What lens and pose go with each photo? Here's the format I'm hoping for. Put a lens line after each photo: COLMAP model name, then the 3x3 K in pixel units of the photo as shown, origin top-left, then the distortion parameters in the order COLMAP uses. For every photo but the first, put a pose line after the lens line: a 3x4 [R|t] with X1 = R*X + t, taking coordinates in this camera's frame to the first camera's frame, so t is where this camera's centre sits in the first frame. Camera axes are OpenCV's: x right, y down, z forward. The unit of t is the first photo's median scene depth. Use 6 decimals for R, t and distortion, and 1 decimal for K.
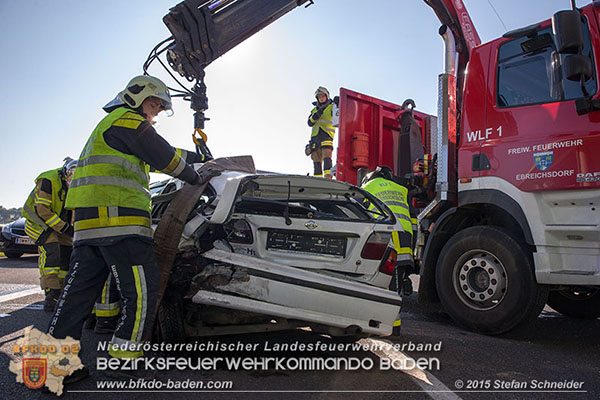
lens RADIAL K [[398.3, 0, 300.0], [0, 398.3, 200.0], [0, 0, 1]] dist [-0.000748, 0.001046]
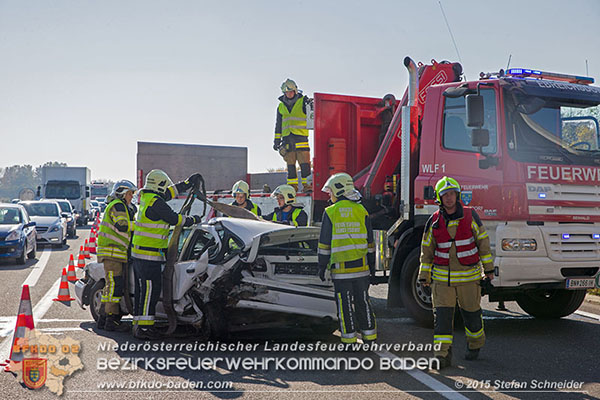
lens RADIAL K [[958.5, 0, 300.0], [0, 958.5, 200.0], [0, 0, 1]] dist [0.005015, 0.031510]
pose [[0.996142, -0.035848, 0.080103, -0.283520], [0.027869, 0.994738, 0.098591, -0.568938], [-0.083215, -0.095978, 0.991899, -2.906466]]
